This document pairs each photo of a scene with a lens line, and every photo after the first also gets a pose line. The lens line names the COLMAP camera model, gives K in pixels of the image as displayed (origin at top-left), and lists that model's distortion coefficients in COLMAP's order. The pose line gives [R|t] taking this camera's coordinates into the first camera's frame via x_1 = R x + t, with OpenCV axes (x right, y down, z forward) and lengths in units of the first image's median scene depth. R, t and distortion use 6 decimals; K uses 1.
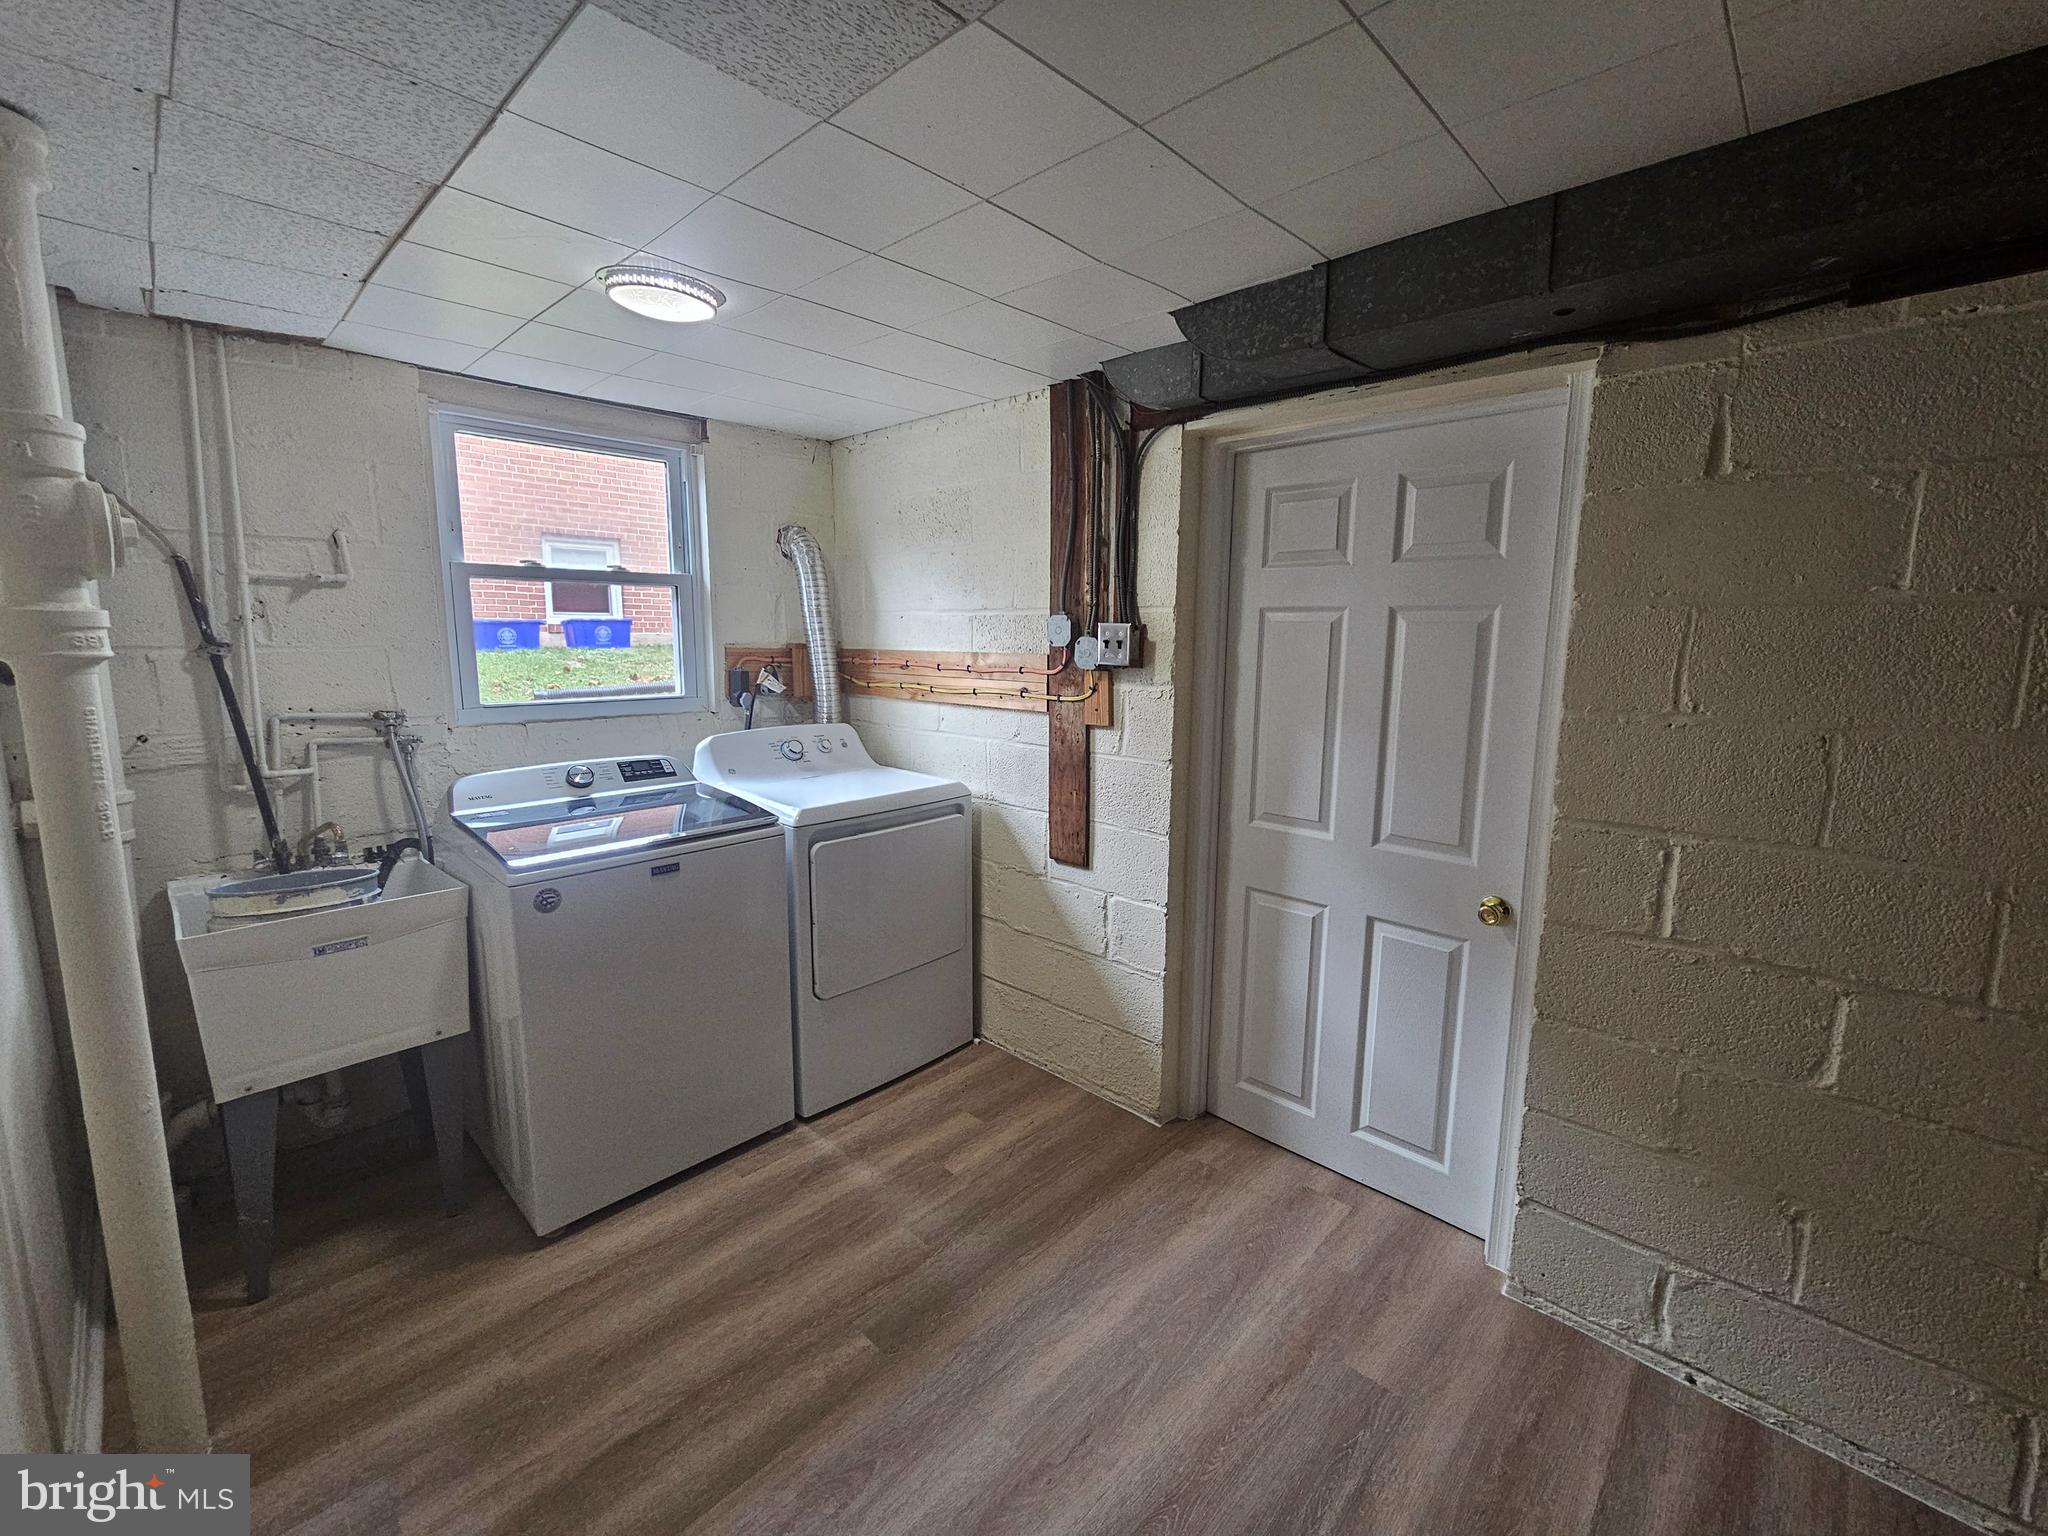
lens RADIAL K [[844.1, 0, 1025.3], [0, 844.1, 757.1], [0, 0, 1]] dist [-0.003390, 0.003070]
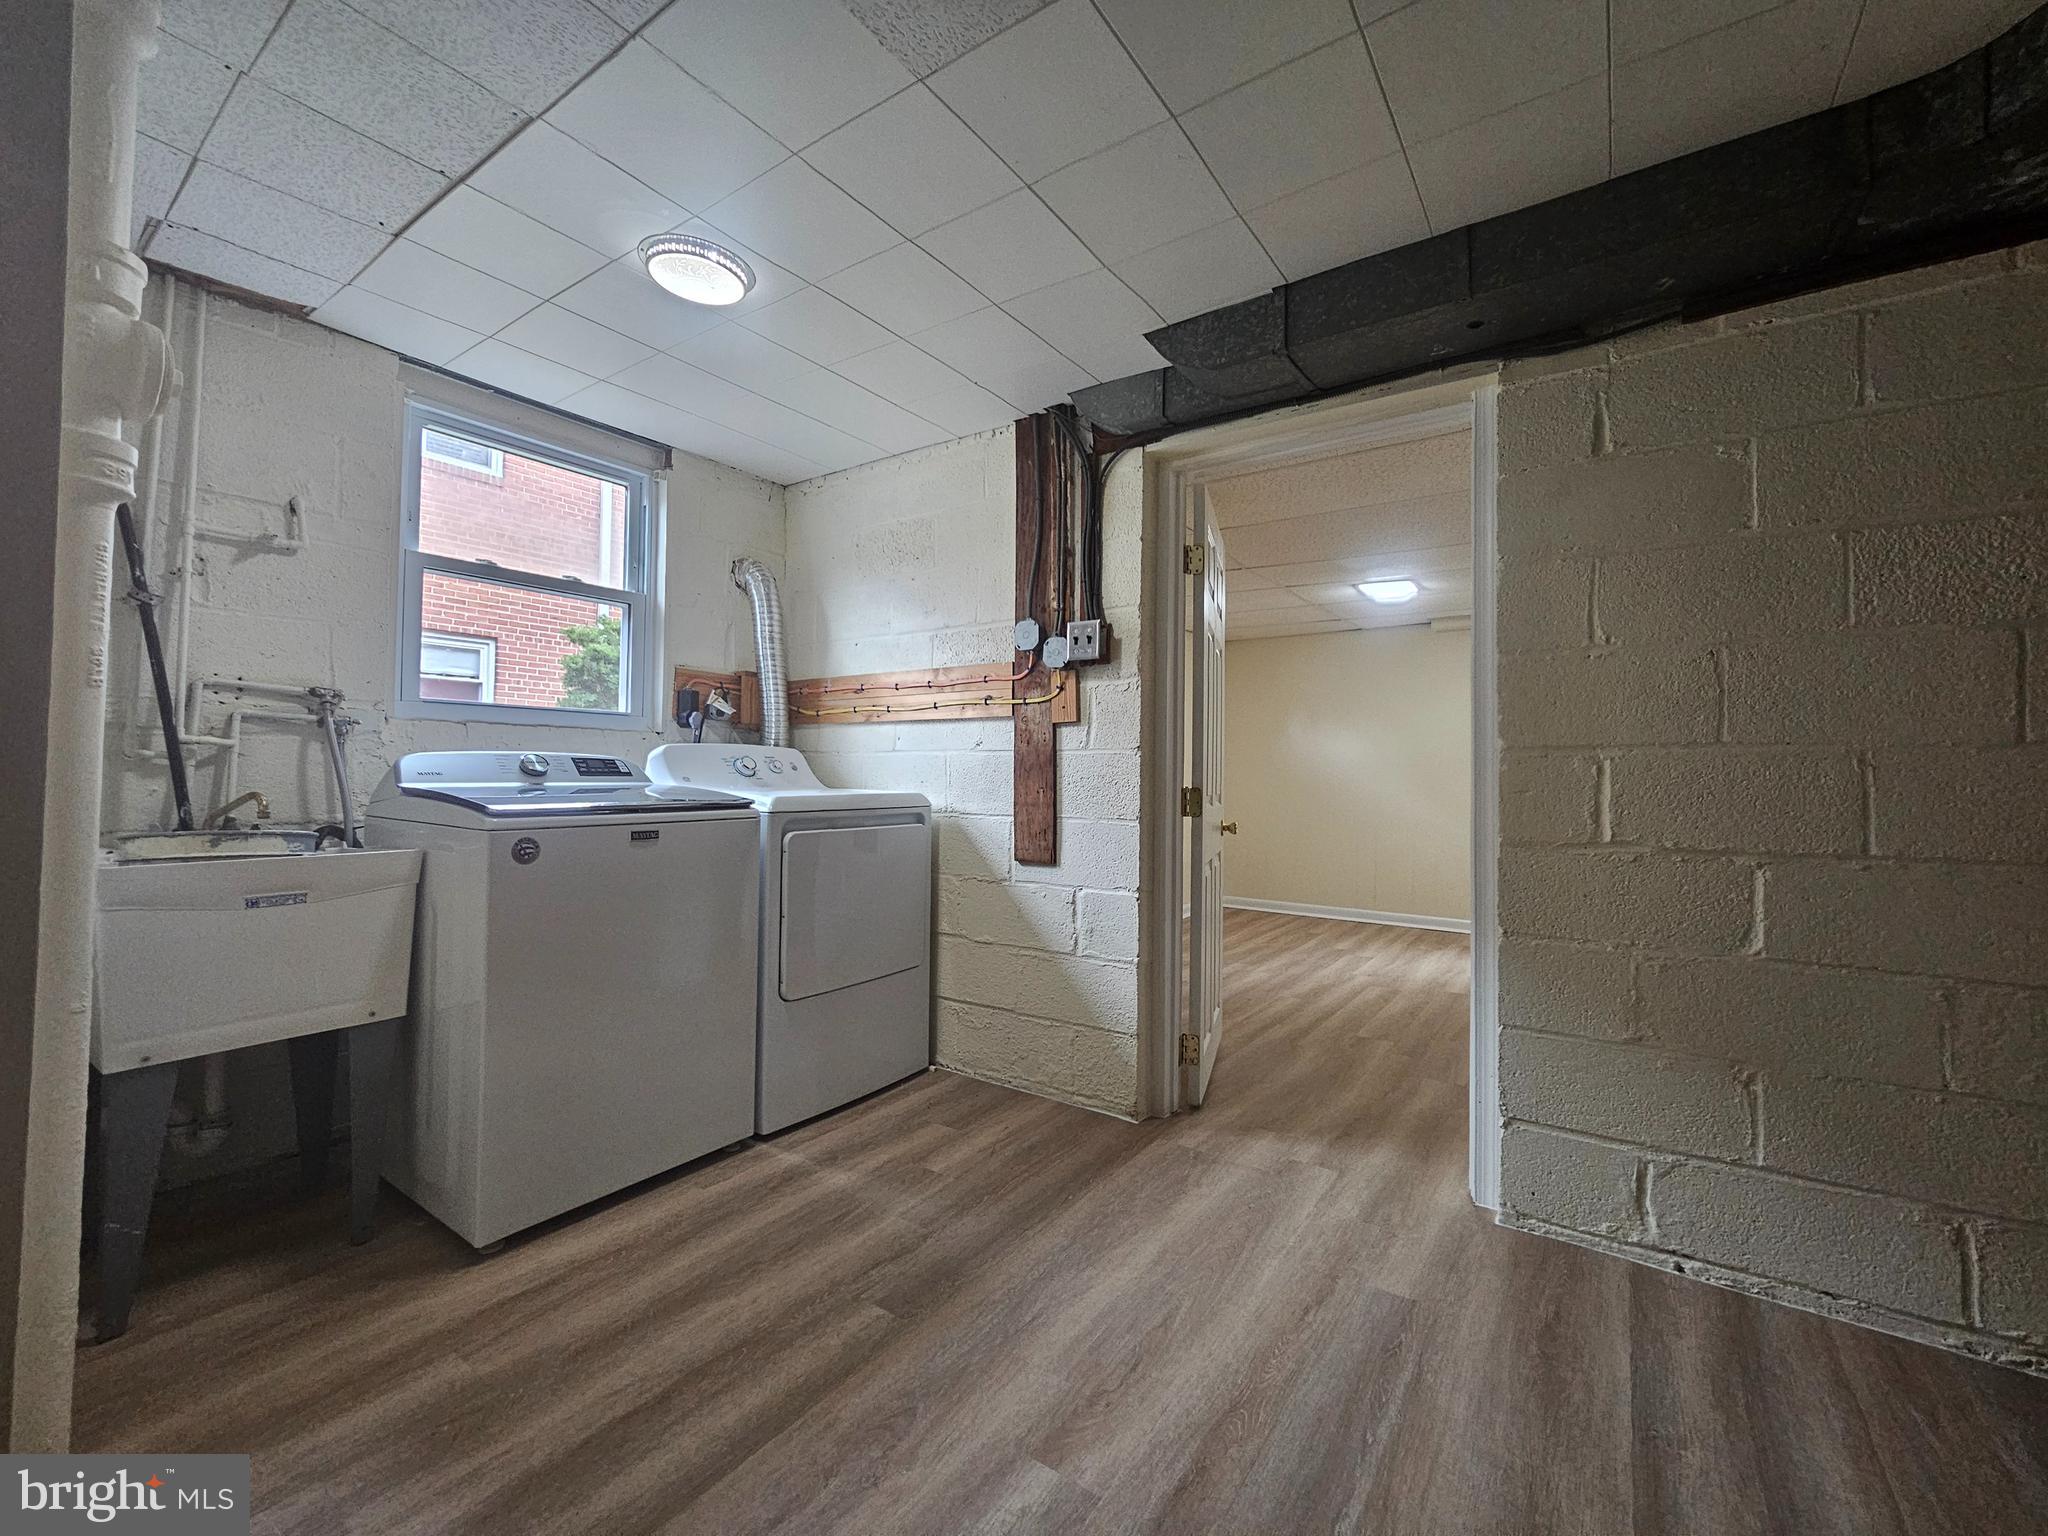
lens RADIAL K [[844.1, 0, 1019.2], [0, 844.1, 757.3], [0, 0, 1]] dist [-0.003390, 0.003070]
pose [[0.989402, 0.008243, 0.144968, -0.169759], [0.015849, 0.986292, -0.164248, 0.244886], [-0.144335, 0.164805, 0.975708, -0.013592]]
